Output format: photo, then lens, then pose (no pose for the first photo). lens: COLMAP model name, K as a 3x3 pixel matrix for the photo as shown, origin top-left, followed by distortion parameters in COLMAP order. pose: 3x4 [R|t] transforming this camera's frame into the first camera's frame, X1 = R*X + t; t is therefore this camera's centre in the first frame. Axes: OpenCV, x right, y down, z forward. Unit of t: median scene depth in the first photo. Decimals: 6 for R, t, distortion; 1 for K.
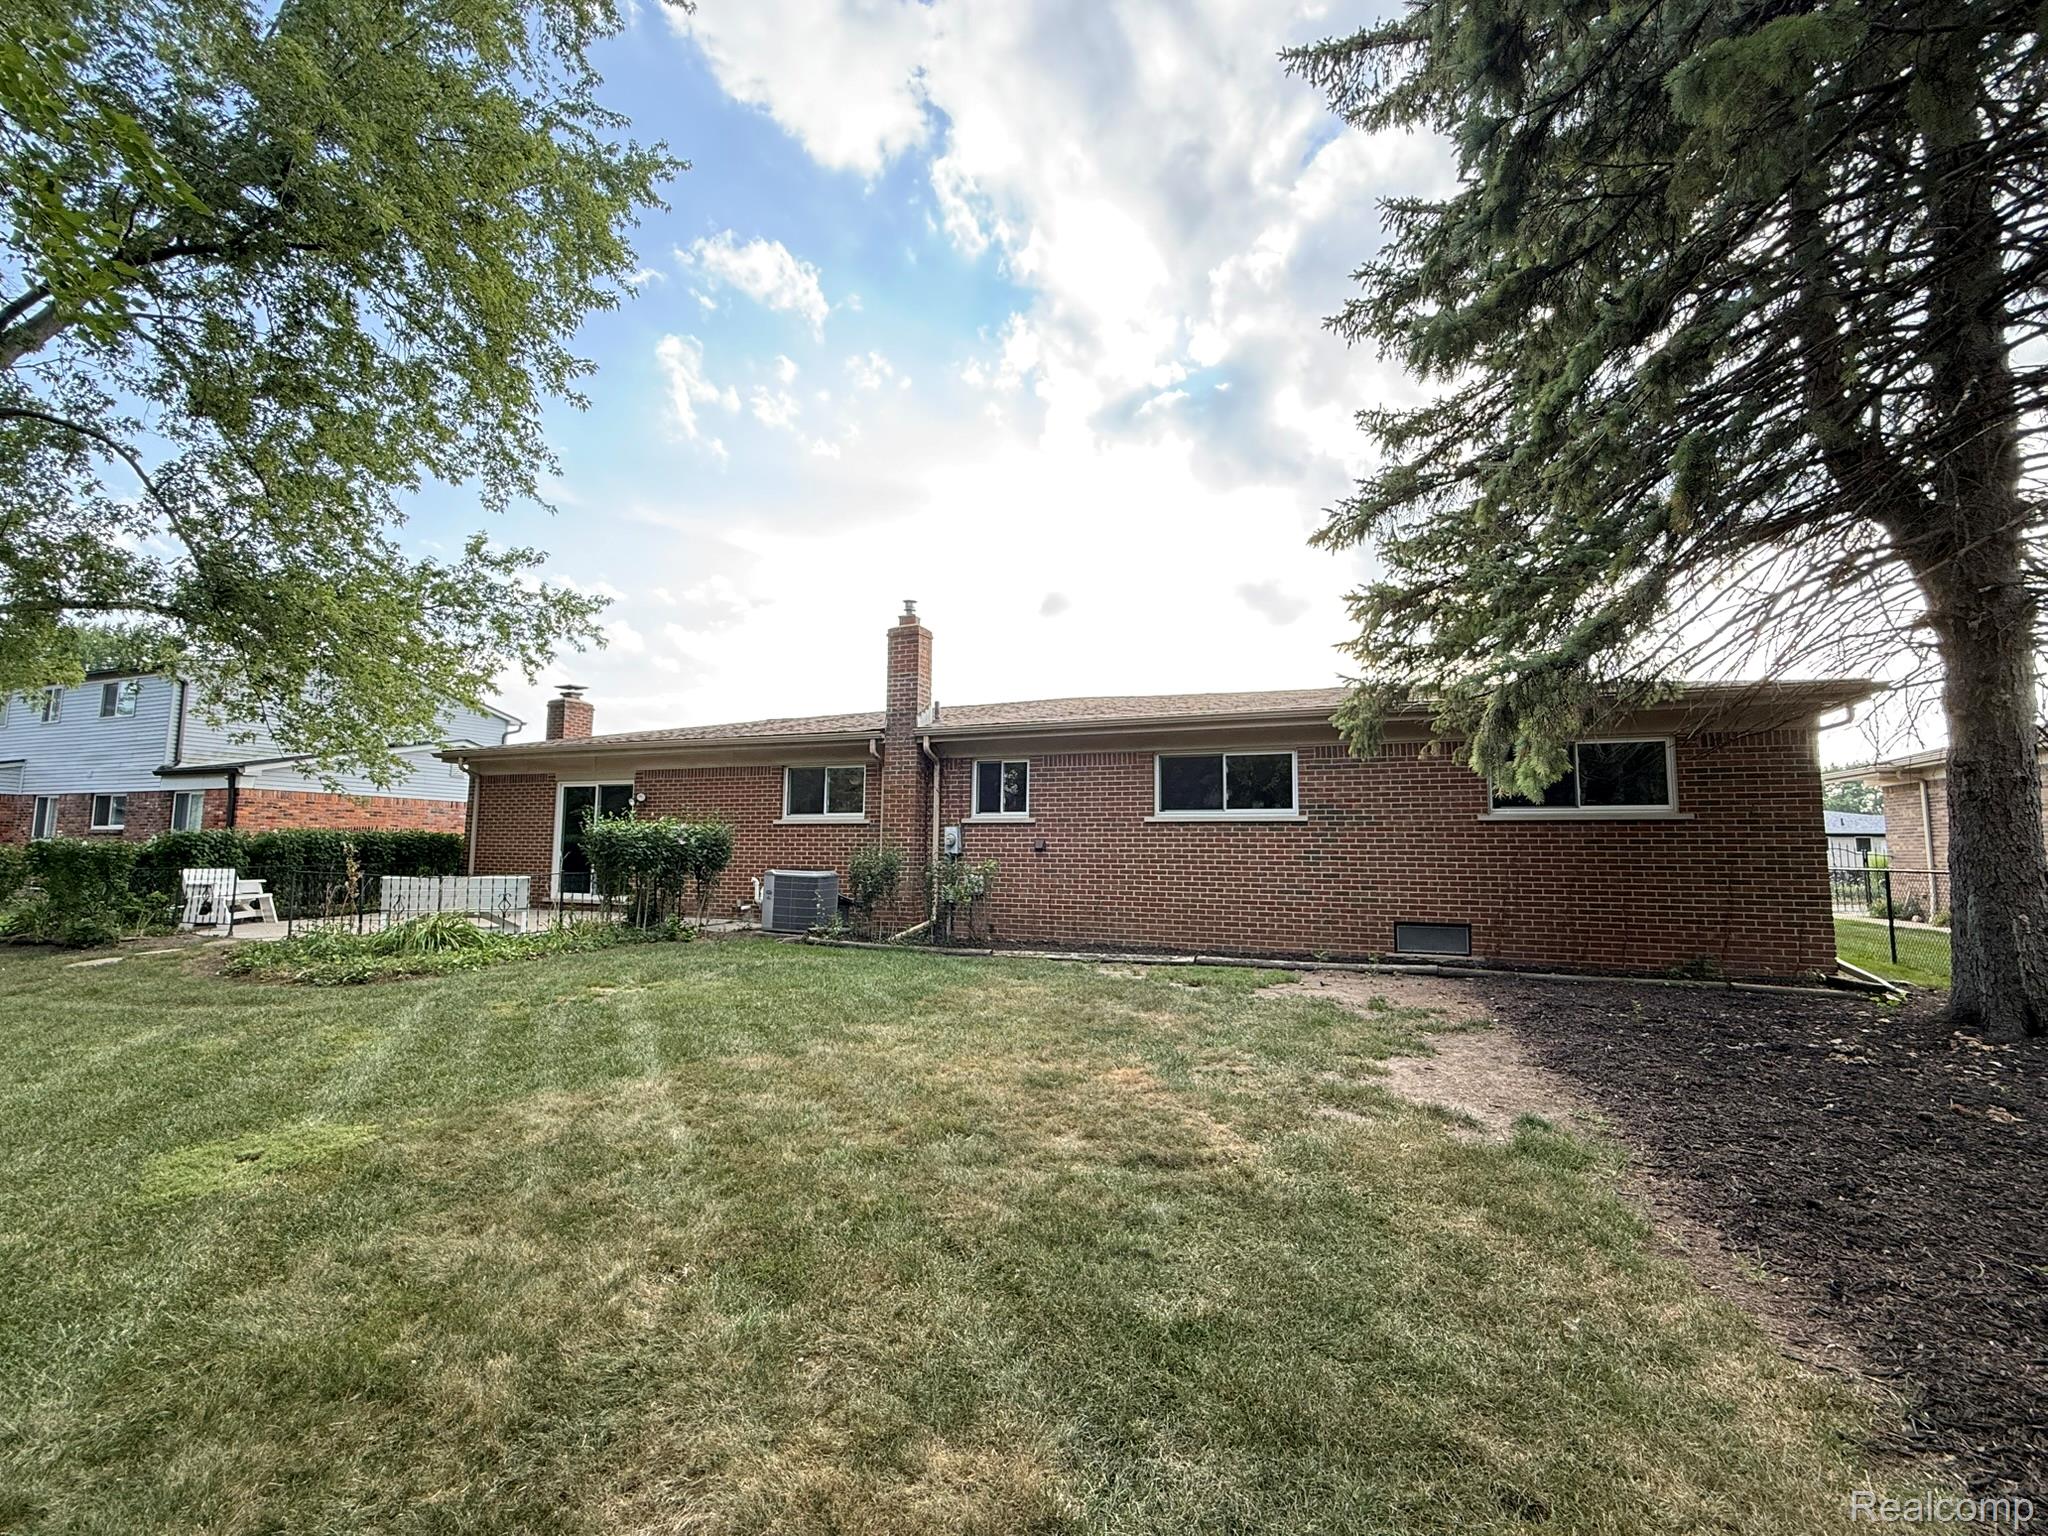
lens RADIAL K [[904.8, 0, 1024.0], [0, 904.8, 768.0], [0, 0, 1]] dist [0.000050, -0.000002]
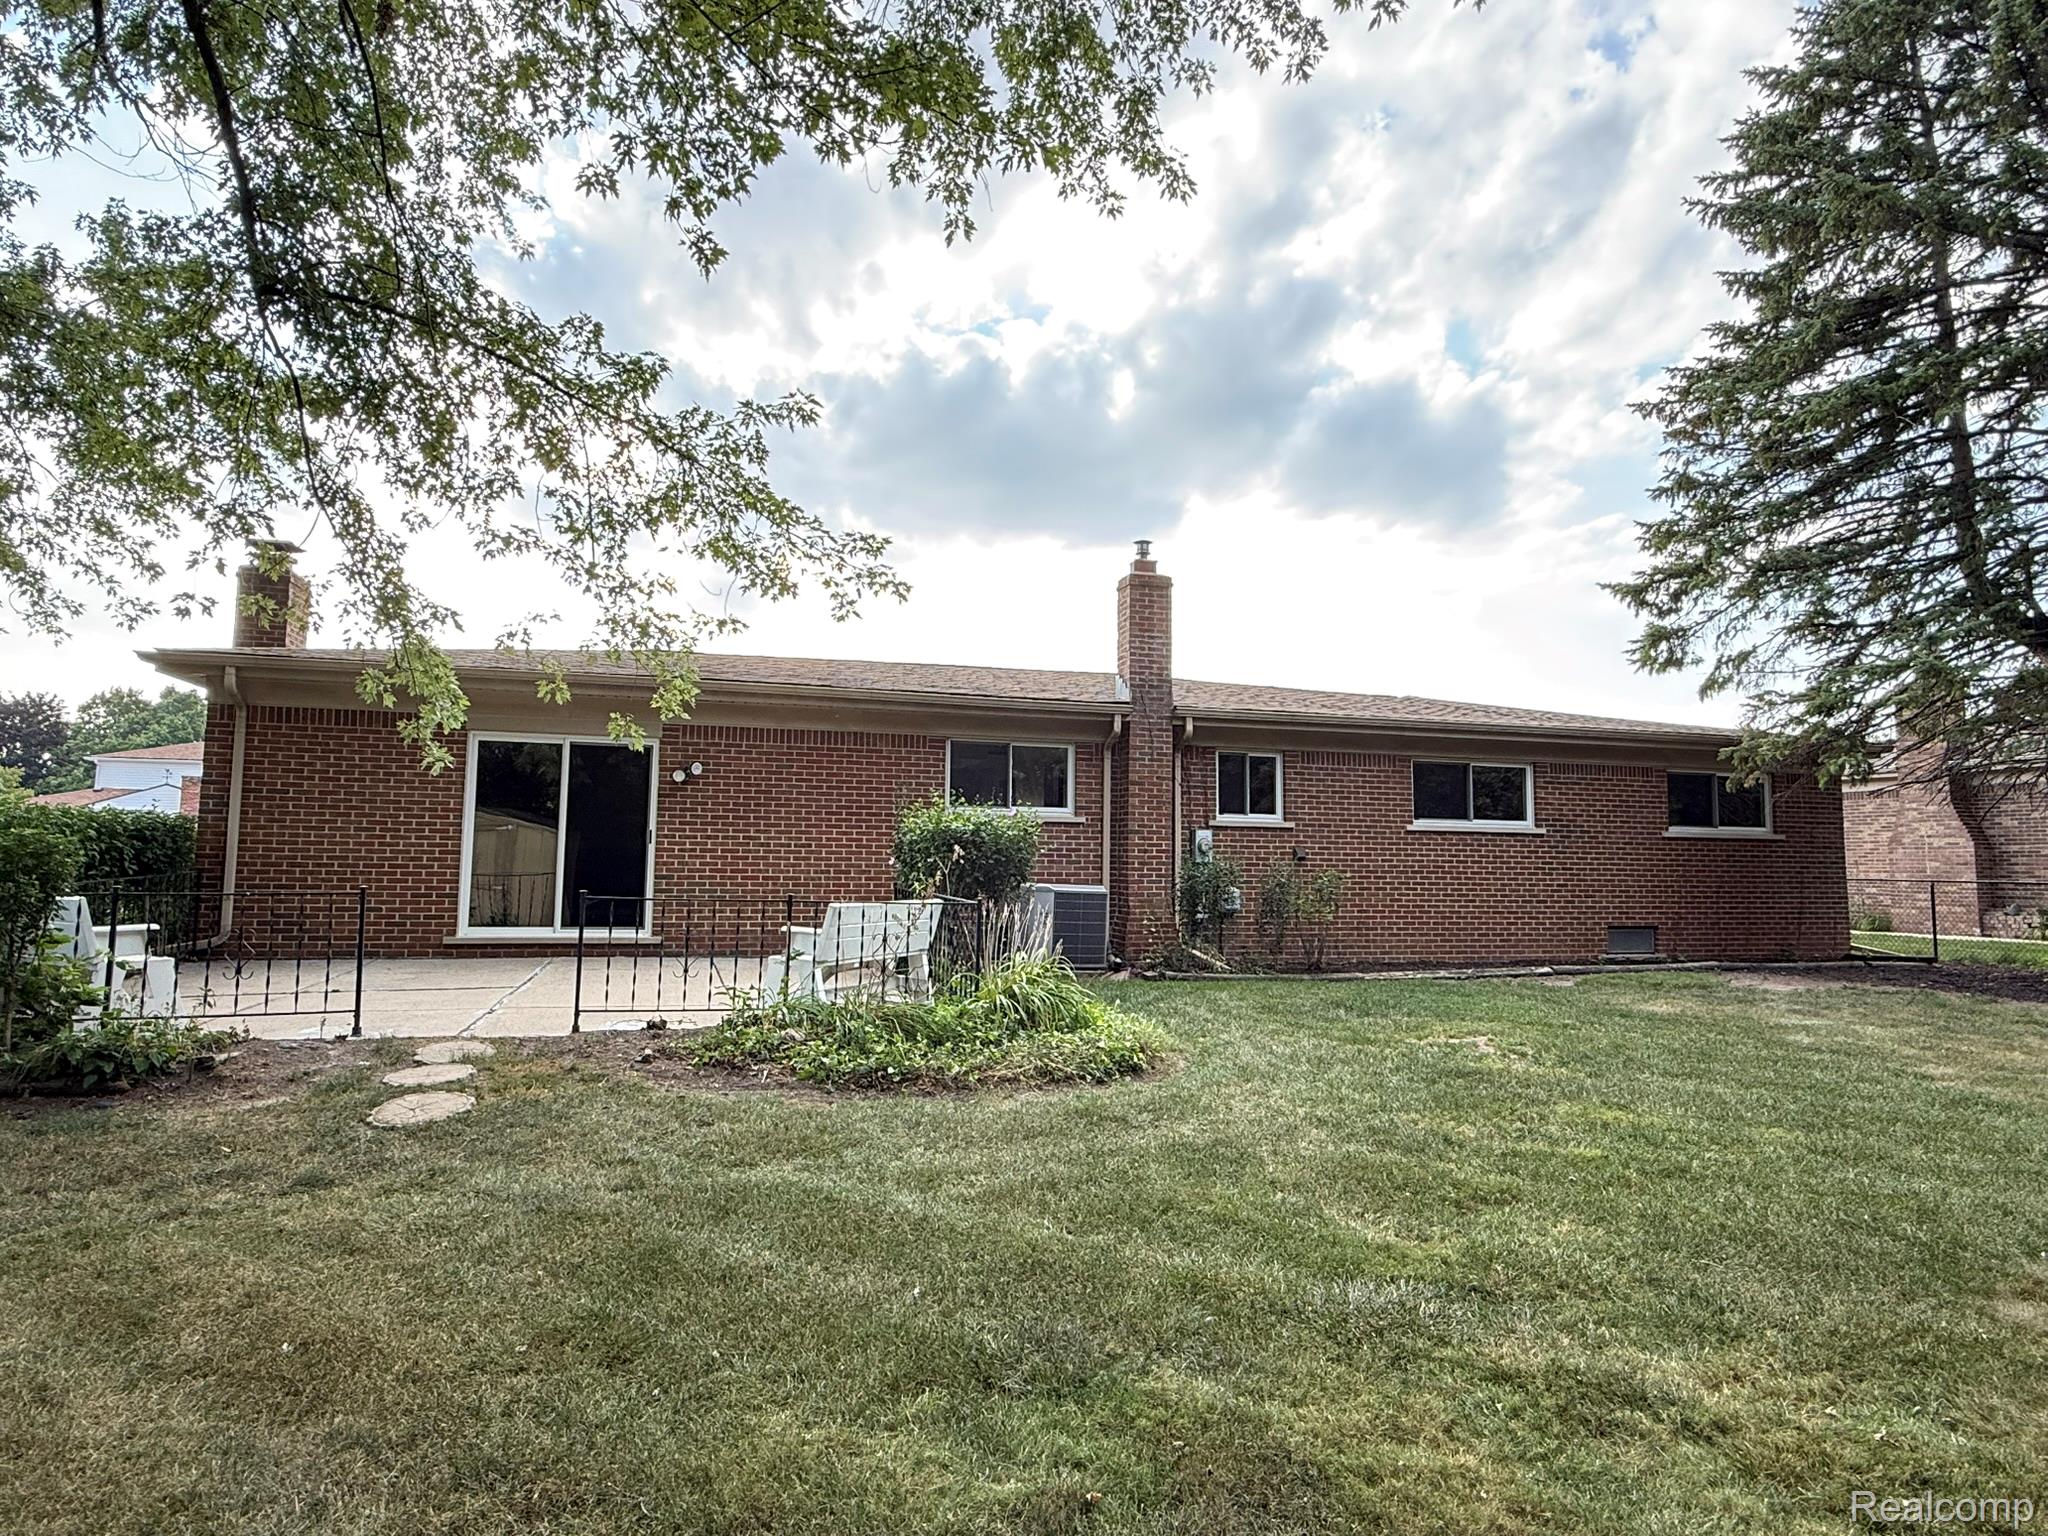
lens RADIAL K [[1119.3, 0, 1024.0], [0, 1119.3, 768.0], [0, 0, 1]] dist [0.000199, -0.000033]
pose [[0.776905, 0.053841, 0.627311, -0.844602], [-0.065943, 0.997815, -0.003972, 0.023524], [-0.626155, -0.038281, 0.778759, 0.312473]]
